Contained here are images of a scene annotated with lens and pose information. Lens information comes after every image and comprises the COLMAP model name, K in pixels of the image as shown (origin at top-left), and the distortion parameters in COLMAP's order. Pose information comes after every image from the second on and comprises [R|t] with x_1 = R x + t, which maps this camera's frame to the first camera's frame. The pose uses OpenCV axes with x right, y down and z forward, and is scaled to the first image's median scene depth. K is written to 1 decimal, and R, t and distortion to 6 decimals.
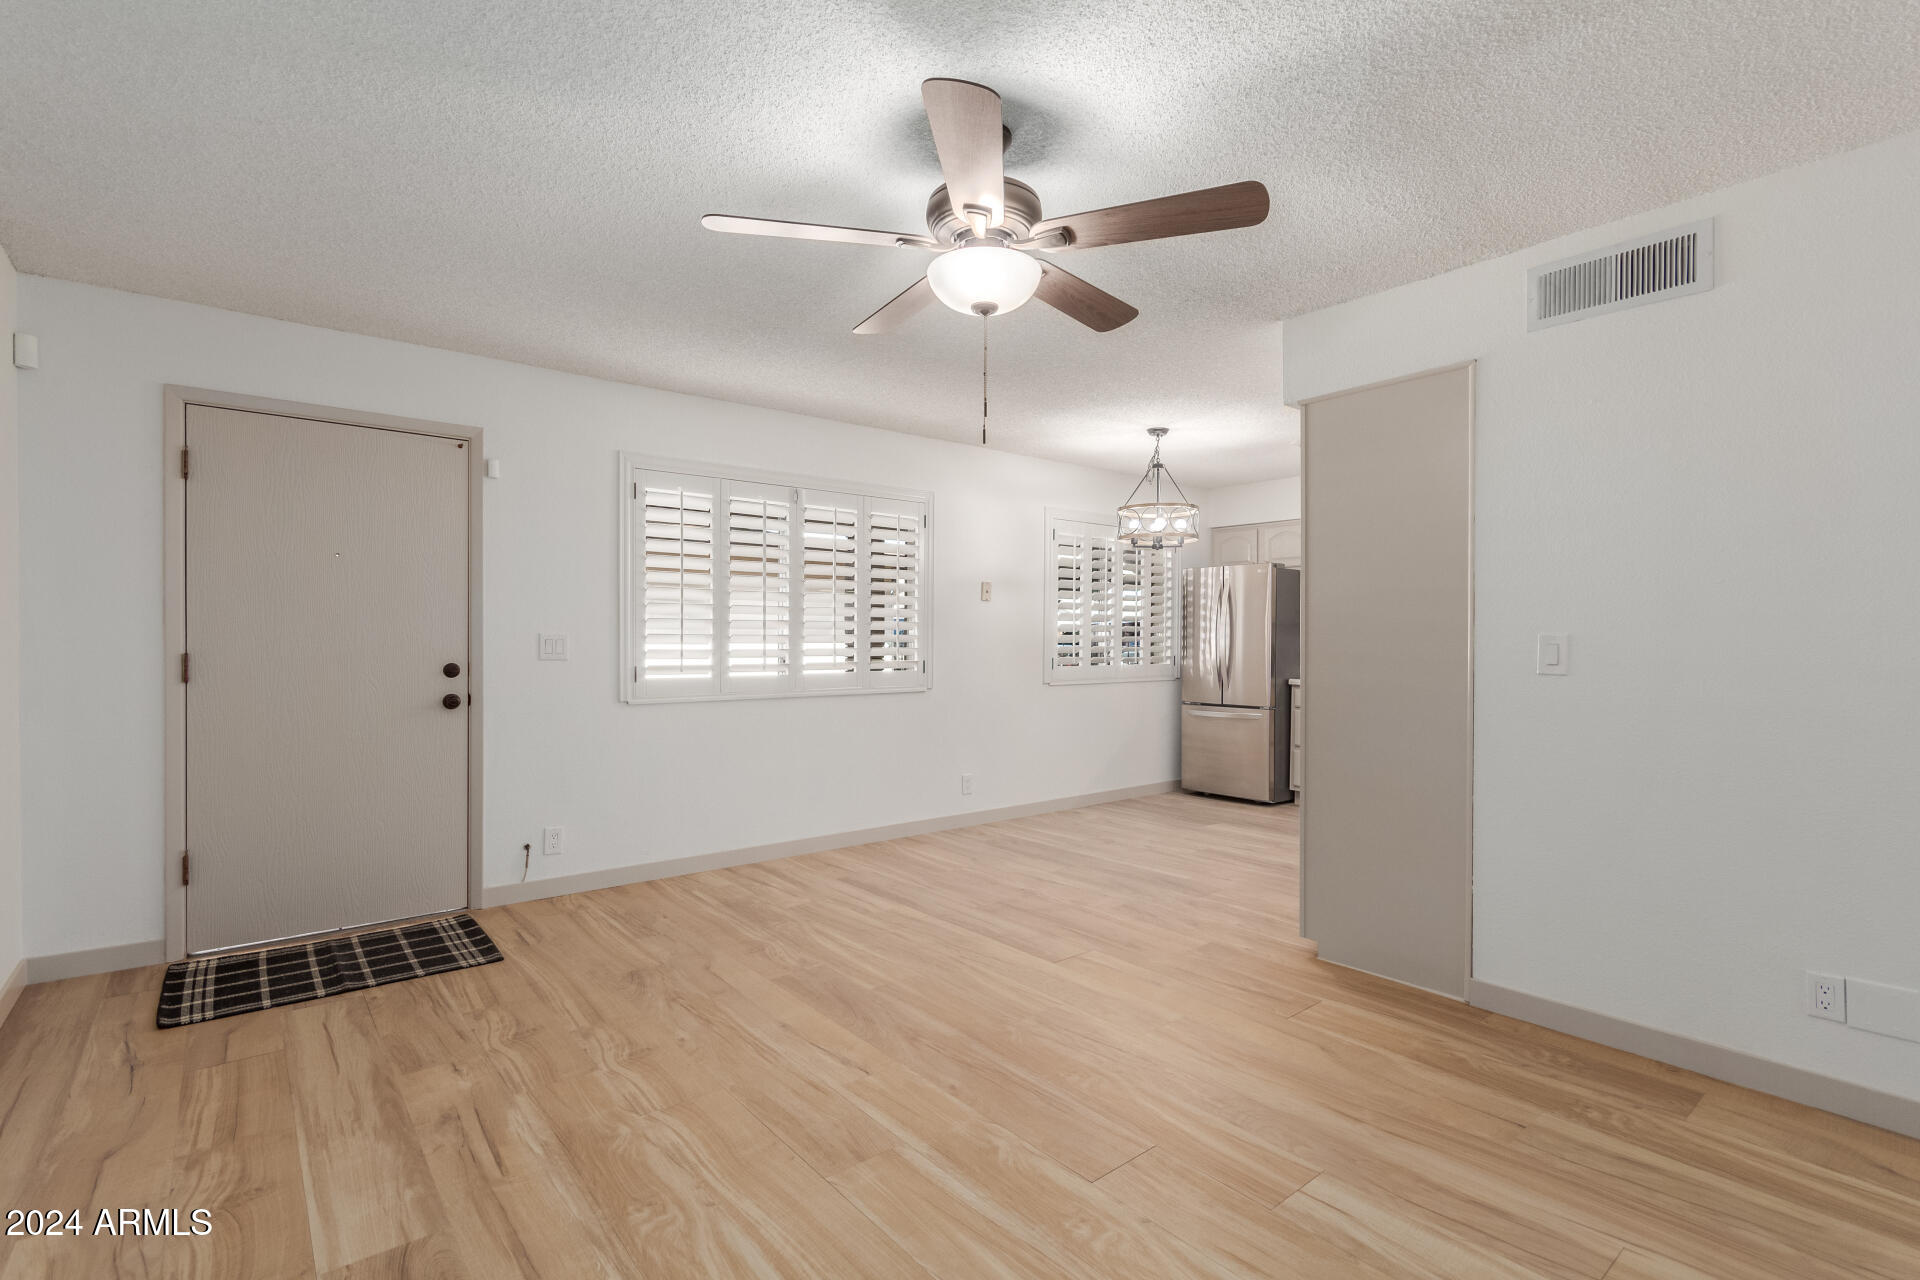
lens RADIAL K [[886.8, 0, 965.4], [0, 886.8, 648.7], [0, 0, 1]] dist [0.004816, -0.001895]
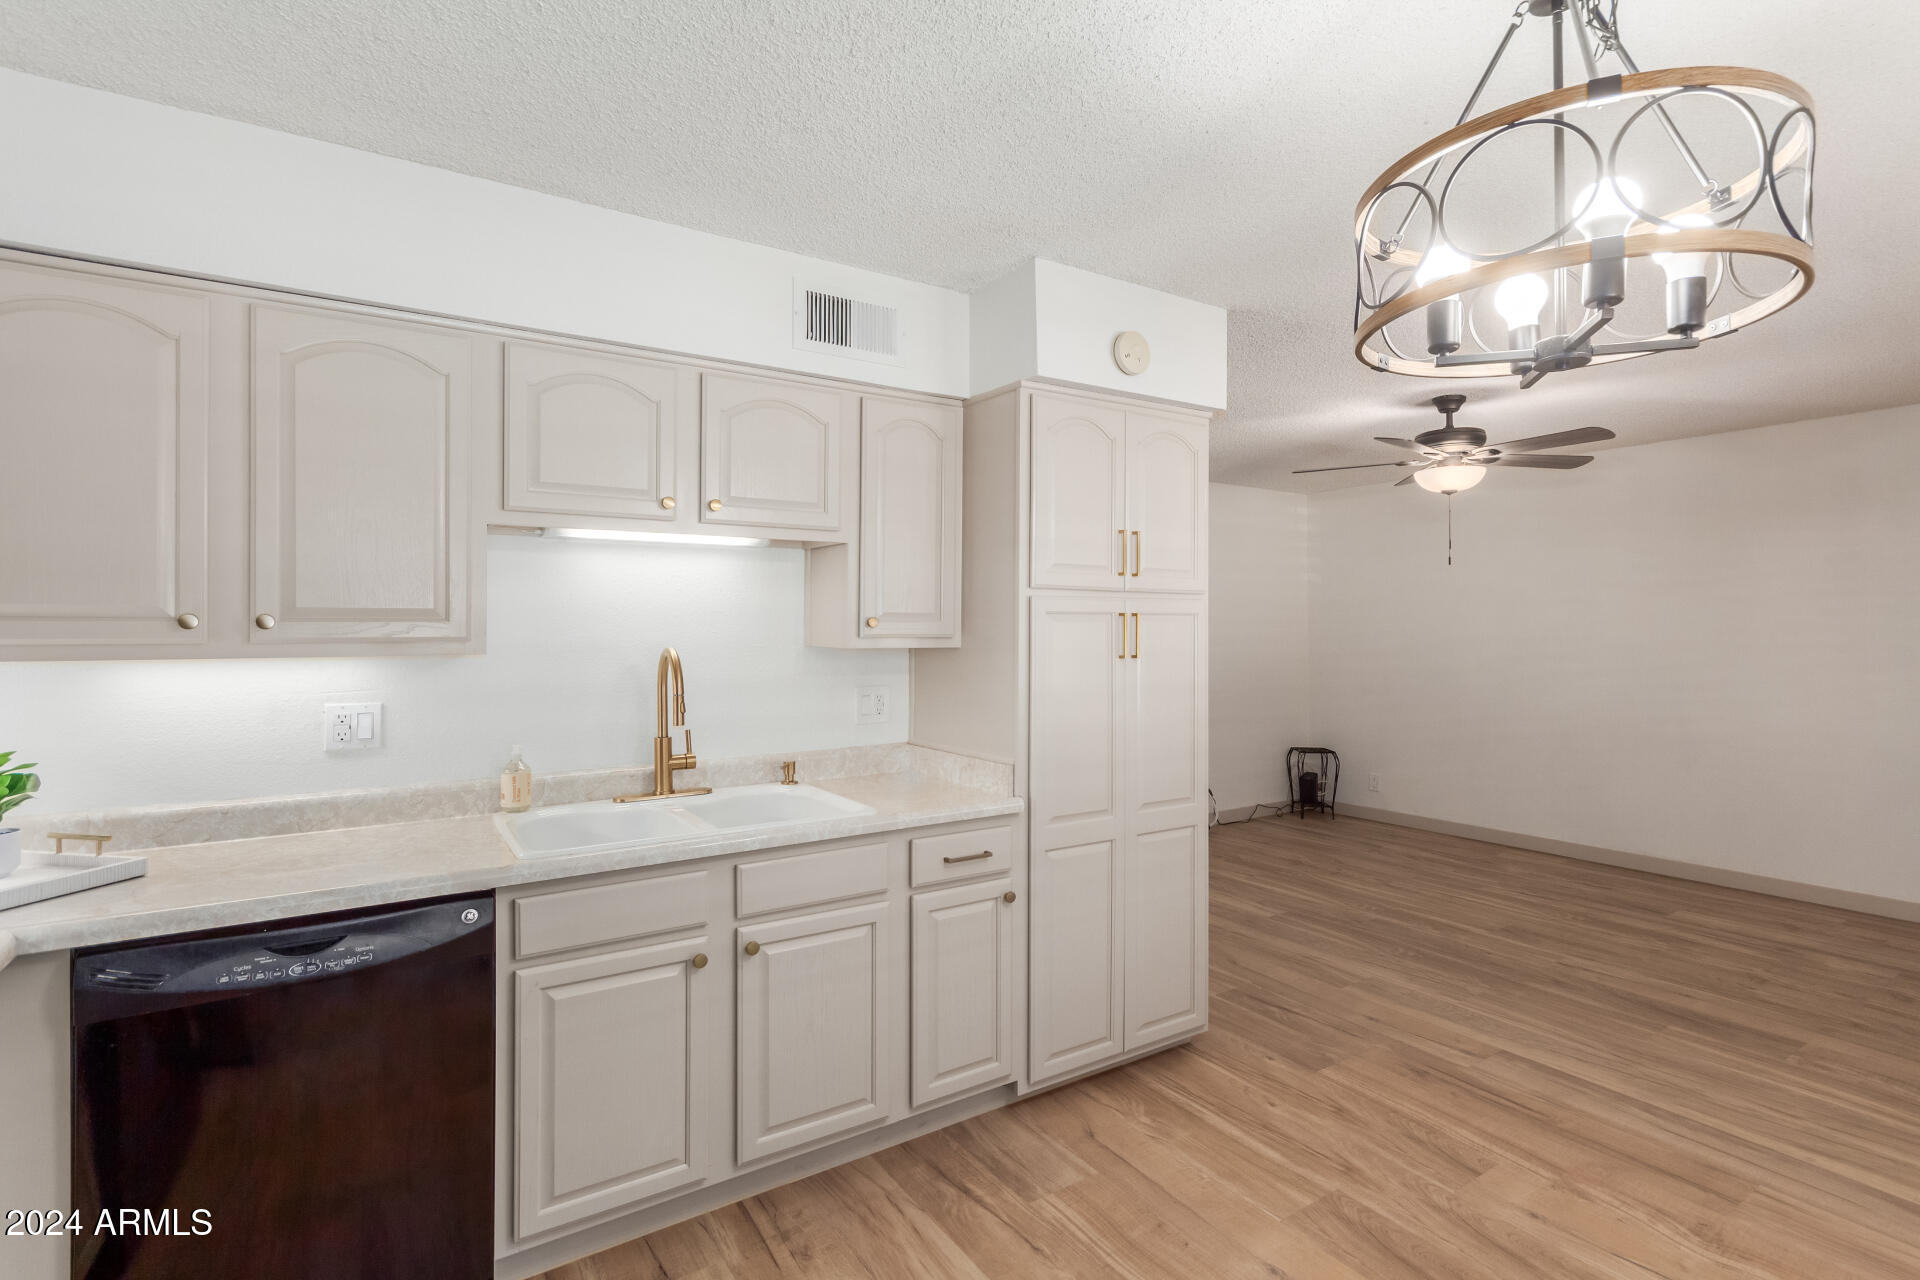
lens RADIAL K [[886.8, 0, 960.3], [0, 886.8, 627.4], [0, 0, 1]] dist [0.004816, -0.001895]
pose [[-0.992616, 0.004406, 0.121217, 0.611180], [0.005562, 0.999942, 0.009197, -0.090488], [-0.121170, 0.009803, -0.992583, 2.251013]]
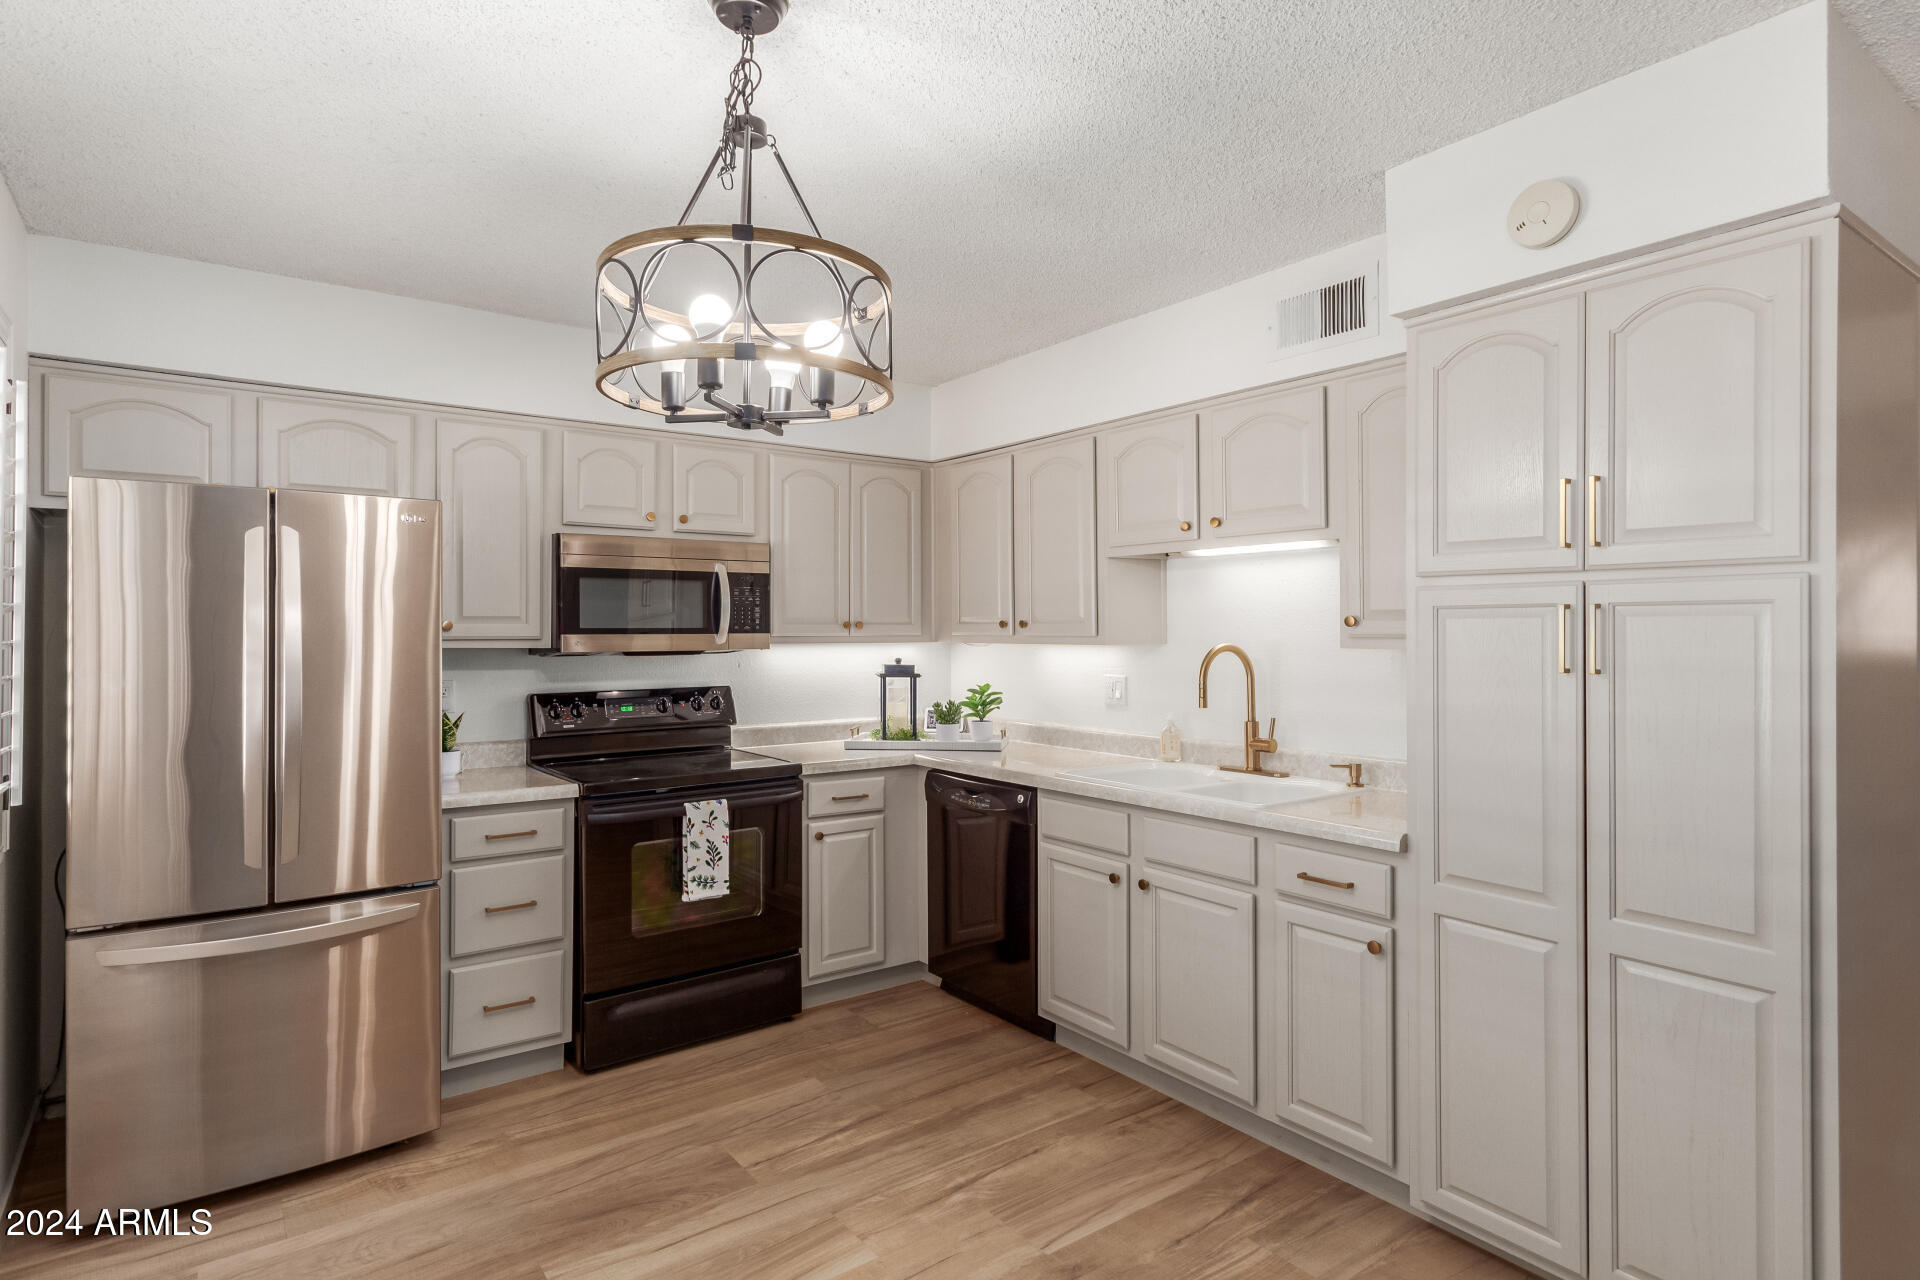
lens RADIAL K [[1016.4, 0, 964.3], [0, 1016.4, 624.1], [0, 0, 1]] dist [-0.003445, 0.001611]
pose [[0.046614, 0.004142, 0.998904, -0.183582], [0.014236, 0.999887, -0.004810, -0.085805], [-0.998812, 0.014445, 0.046550, 1.679127]]
